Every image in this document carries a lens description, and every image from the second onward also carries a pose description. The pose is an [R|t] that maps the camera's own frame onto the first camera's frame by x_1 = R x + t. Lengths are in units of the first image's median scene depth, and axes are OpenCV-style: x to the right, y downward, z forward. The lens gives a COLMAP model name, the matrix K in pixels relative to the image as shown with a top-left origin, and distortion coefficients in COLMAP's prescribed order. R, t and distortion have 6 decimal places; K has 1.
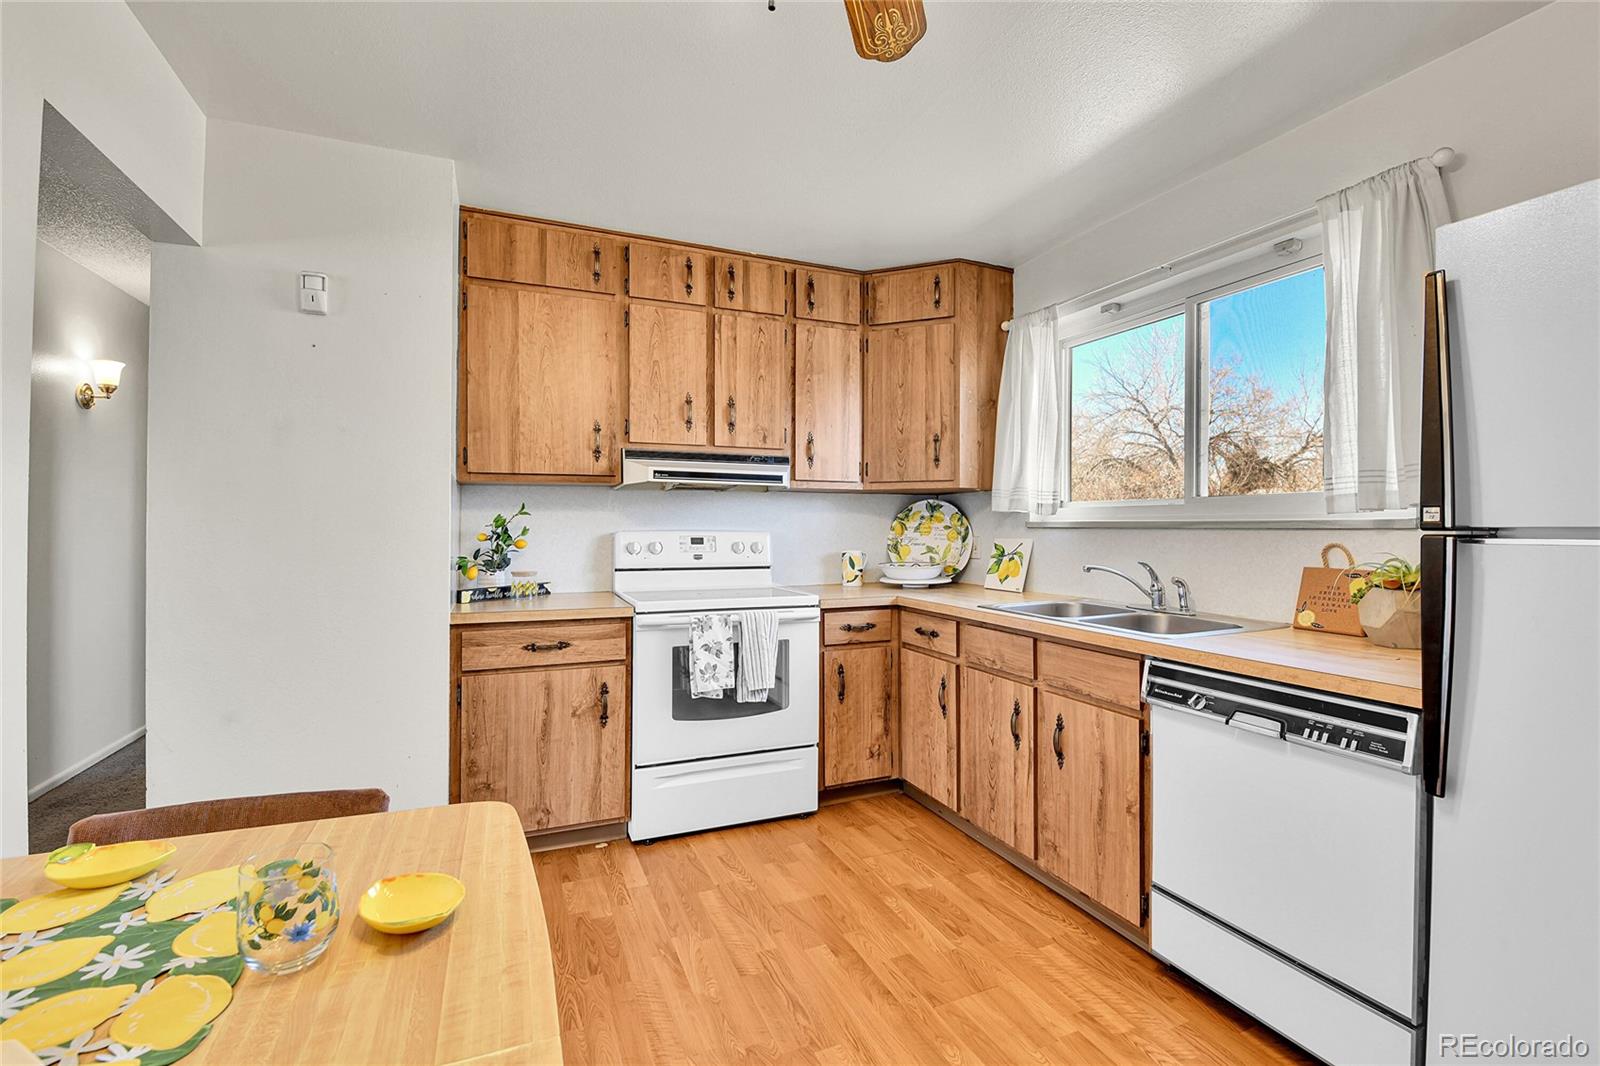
lens RADIAL K [[686.6, 0, 796.7], [0, 686.6, 522.8], [0, 0, 1]] dist [-0.011669, -0.005733]
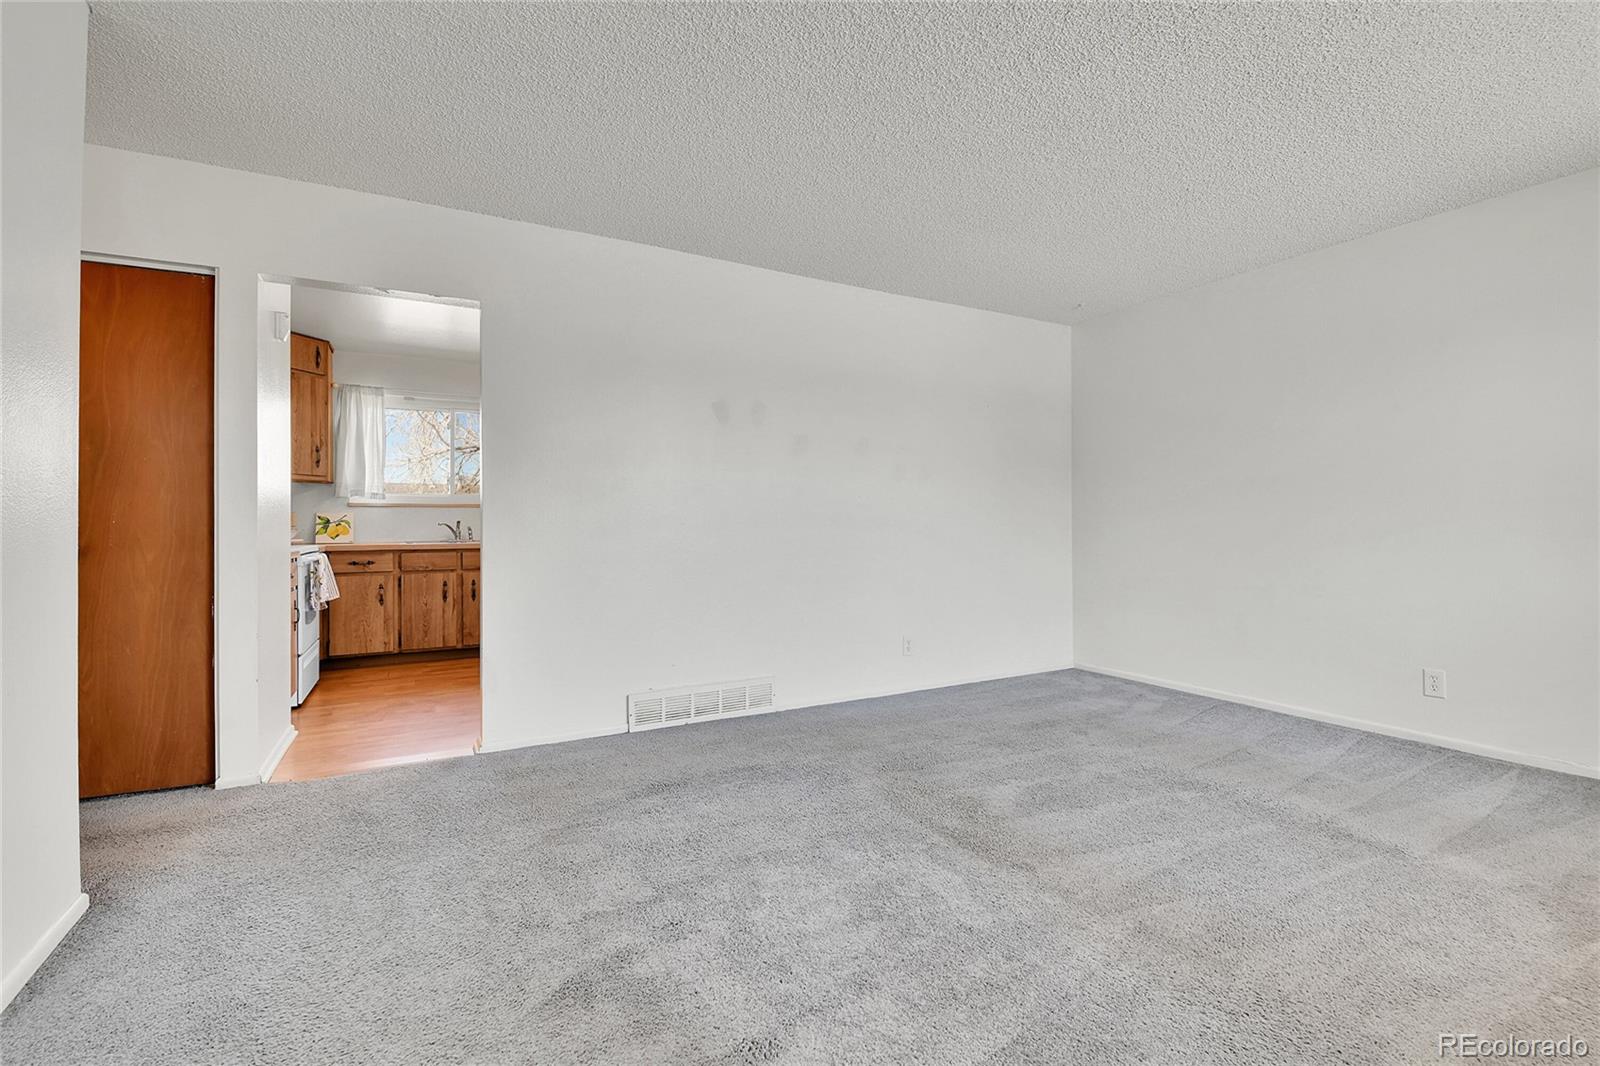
lens RADIAL K [[686.6, 0, 804.9], [0, 686.6, 523.2], [0, 0, 1]] dist [-0.011669, -0.005733]
pose [[-0.112947, 0.000941, 0.993601, -1.768986], [-0.001479, 0.999998, -0.001115, 0.059113], [-0.993600, -0.001595, -0.112946, 0.058704]]
